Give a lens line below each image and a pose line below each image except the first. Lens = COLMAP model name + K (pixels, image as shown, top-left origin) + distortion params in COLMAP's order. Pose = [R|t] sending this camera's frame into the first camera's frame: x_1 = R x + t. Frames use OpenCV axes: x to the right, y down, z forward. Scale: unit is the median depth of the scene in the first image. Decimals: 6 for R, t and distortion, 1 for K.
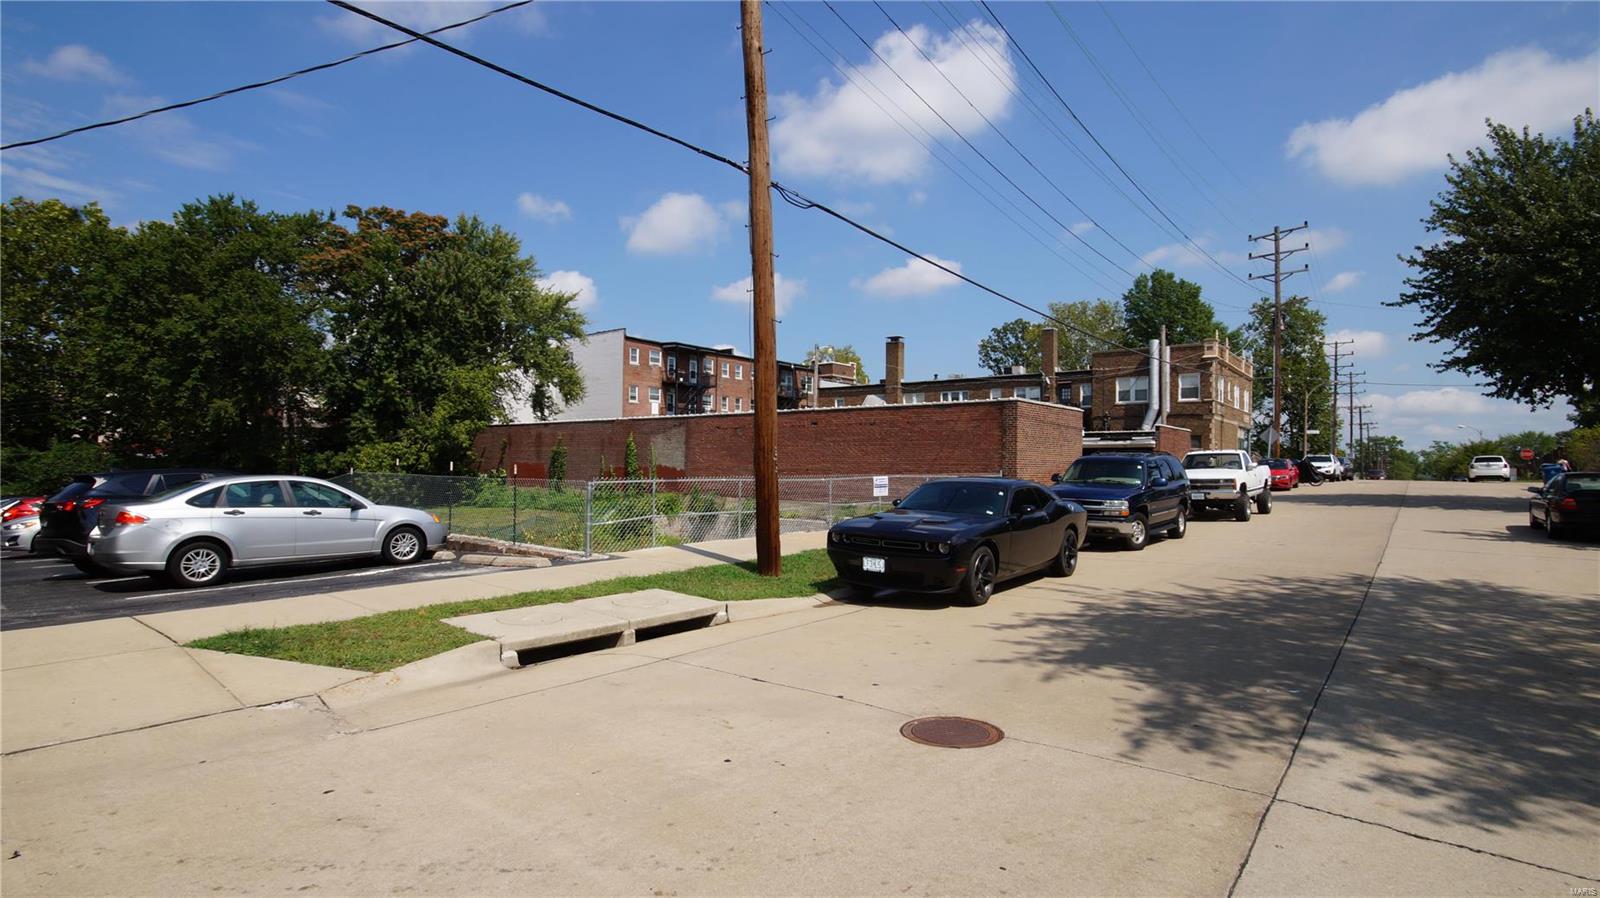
lens RADIAL K [[759.3, 0, 789.4], [0, 759.3, 448.6], [0, 0, 1]] dist [0.003314, -0.000594]
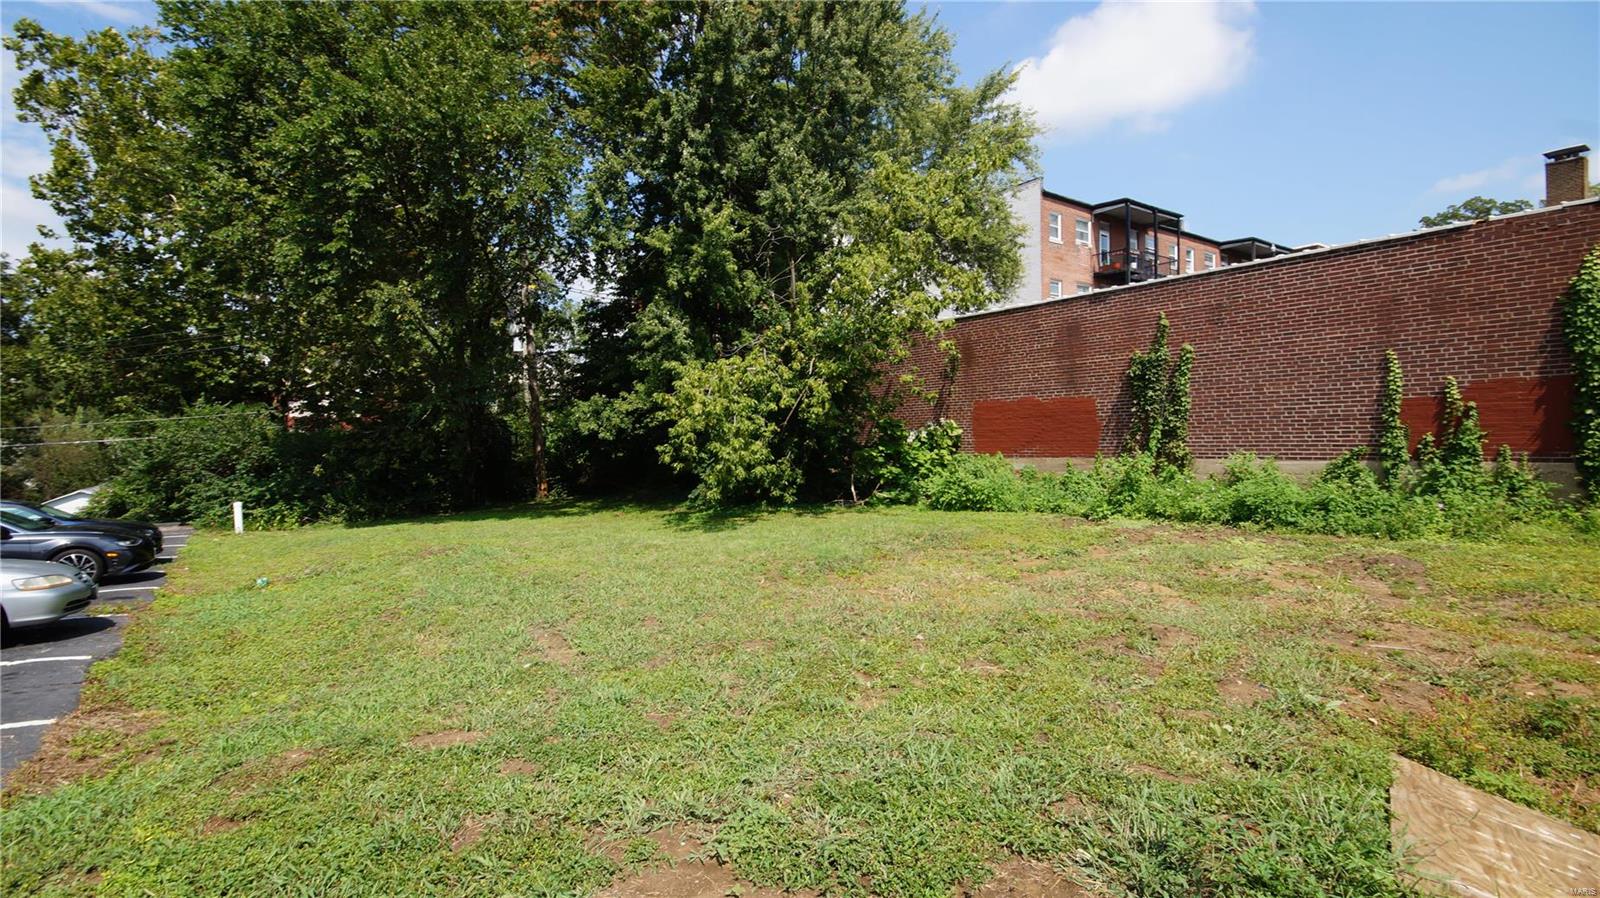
lens RADIAL K [[759.3, 0, 791.3], [0, 759.3, 454.1], [0, 0, 1]] dist [0.003314, -0.000594]
pose [[0.966432, -0.023439, -0.255851, -0.338823], [0.034414, 0.998666, 0.038503, 0.026115], [0.254607, -0.046015, 0.965949, 0.521789]]
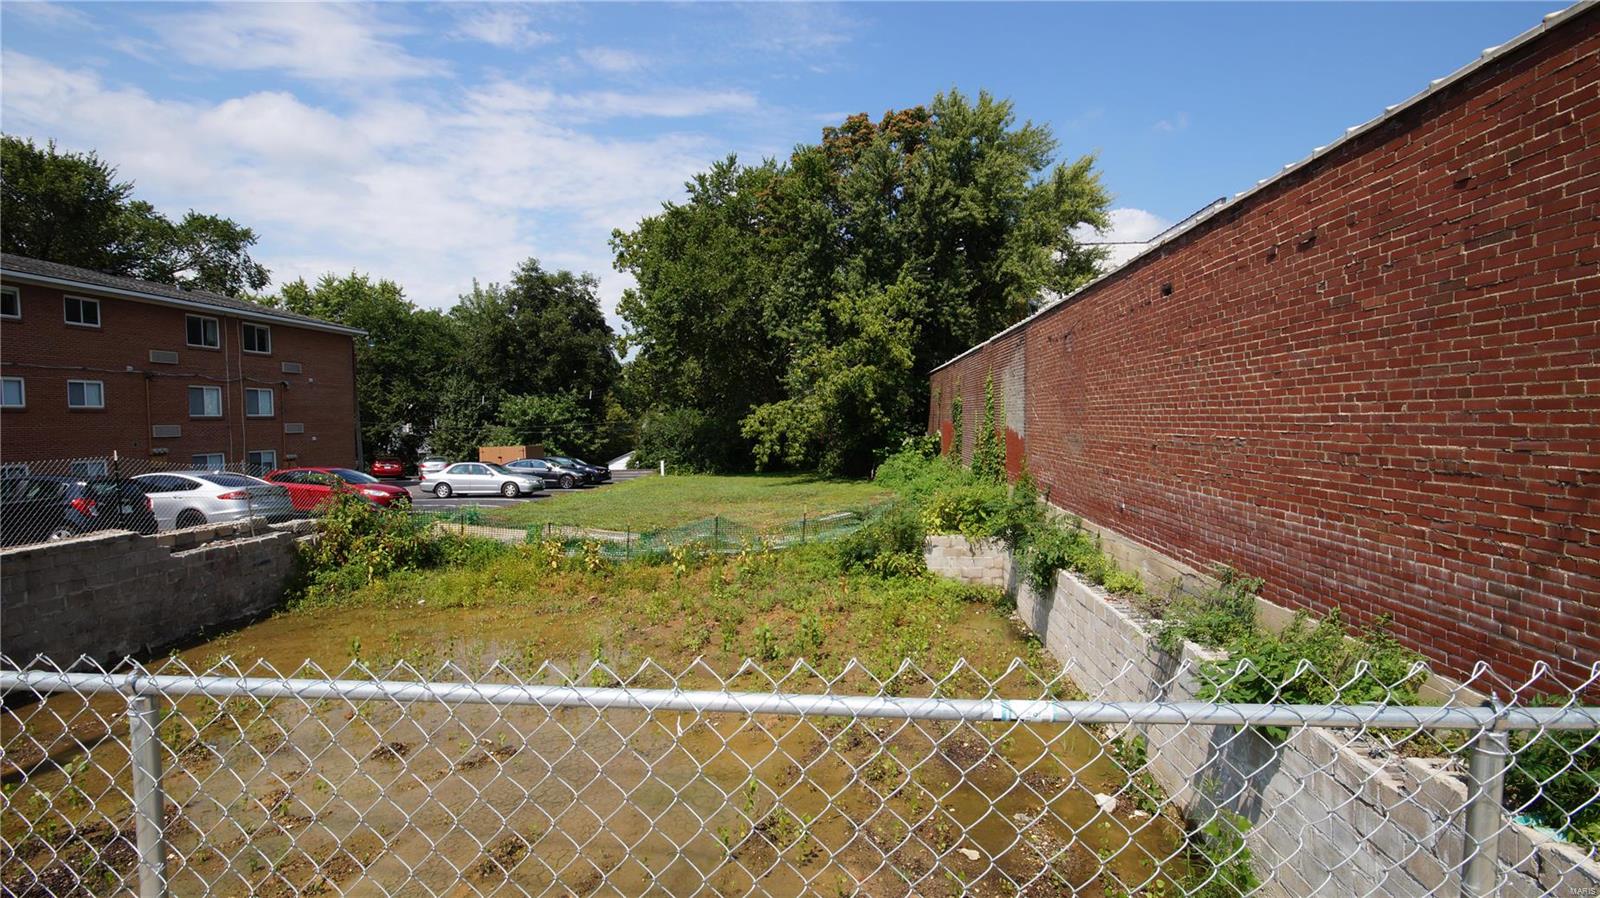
lens RADIAL K [[759.3, 0, 792.2], [0, 759.3, 455.4], [0, 0, 1]] dist [0.003314, -0.000594]
pose [[0.572494, 0.024379, -0.819546, 0.123608], [0.034799, 0.997935, 0.053994, 0.006361], [0.819170, -0.059431, 0.570463, 0.460252]]
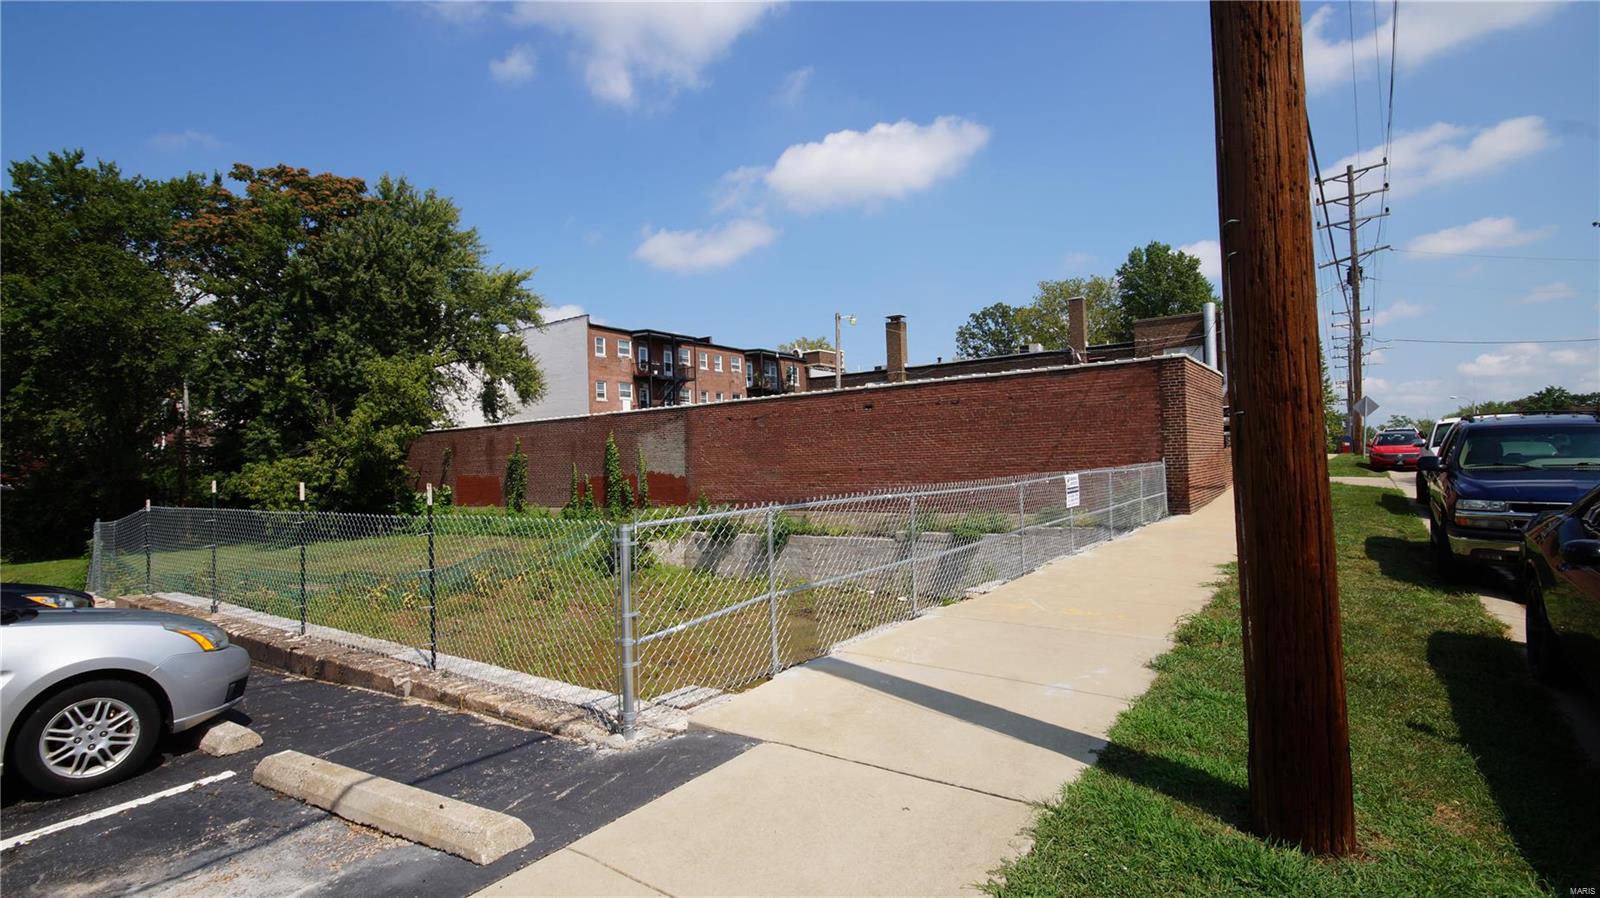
lens RADIAL K [[759.3, 0, 787.9], [0, 759.3, 450.4], [0, 0, 1]] dist [0.003314, -0.000594]
pose [[0.997831, -0.041143, 0.051380, -0.054839], [0.041063, 0.999153, 0.002612, 0.002885], [-0.051444, -0.000497, 0.998676, 0.172002]]
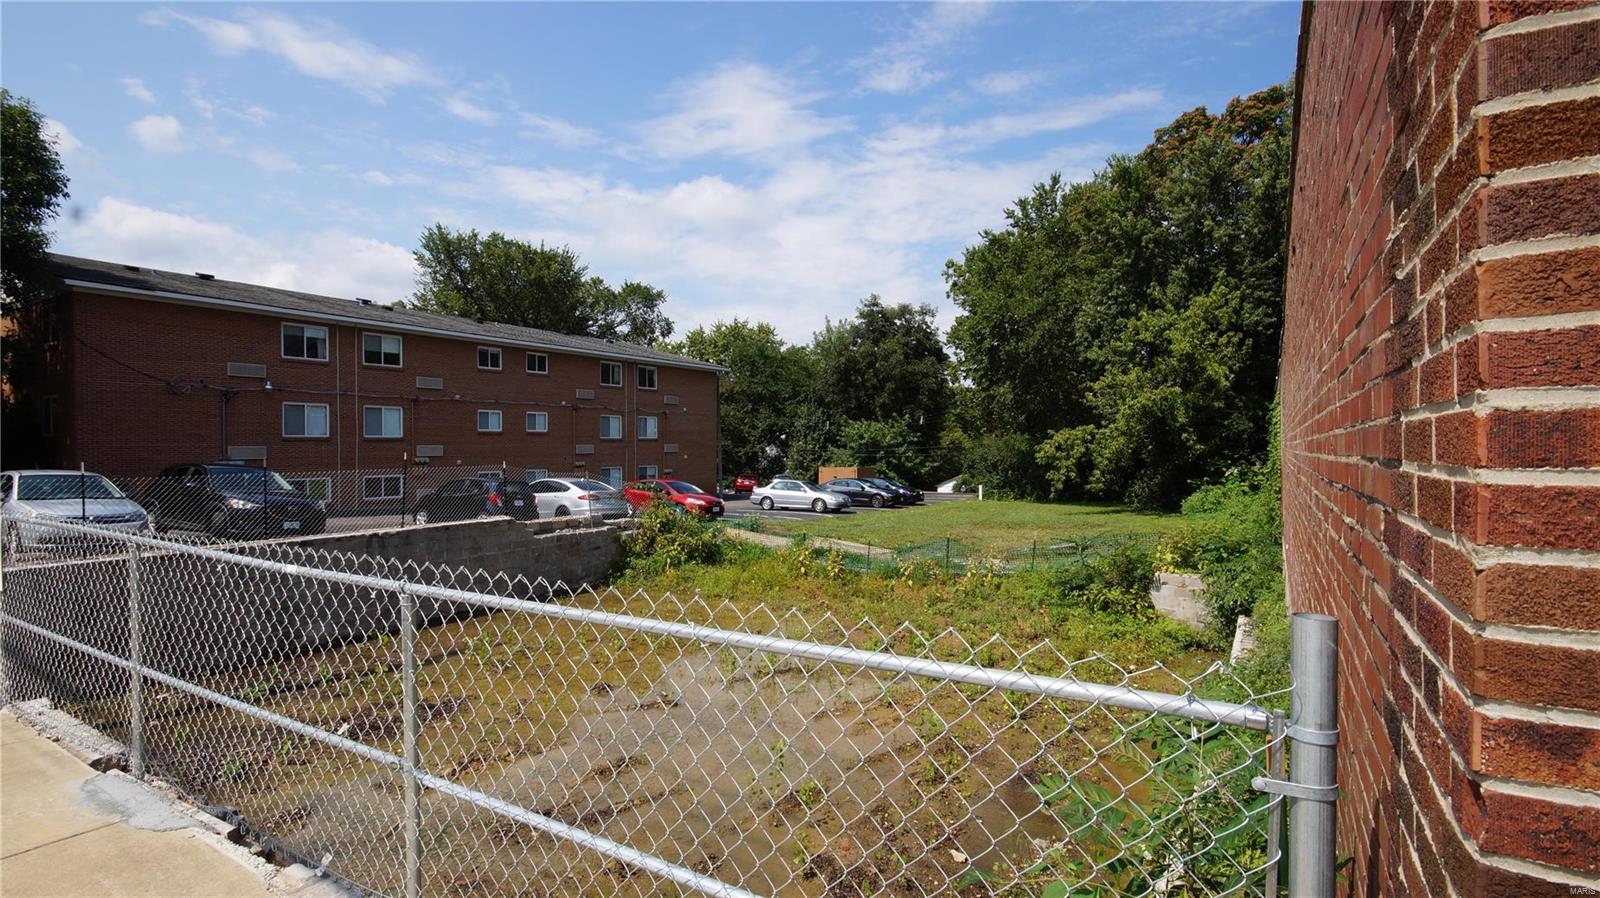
lens RADIAL K [[759.3, 0, 790.9], [0, 759.3, 452.5], [0, 0, 1]] dist [0.003314, -0.000594]
pose [[0.127185, 0.000272, -0.991879, 0.172733], [0.024378, 0.999697, 0.003400, 0.008773], [0.991579, -0.024613, 0.127140, 0.515351]]
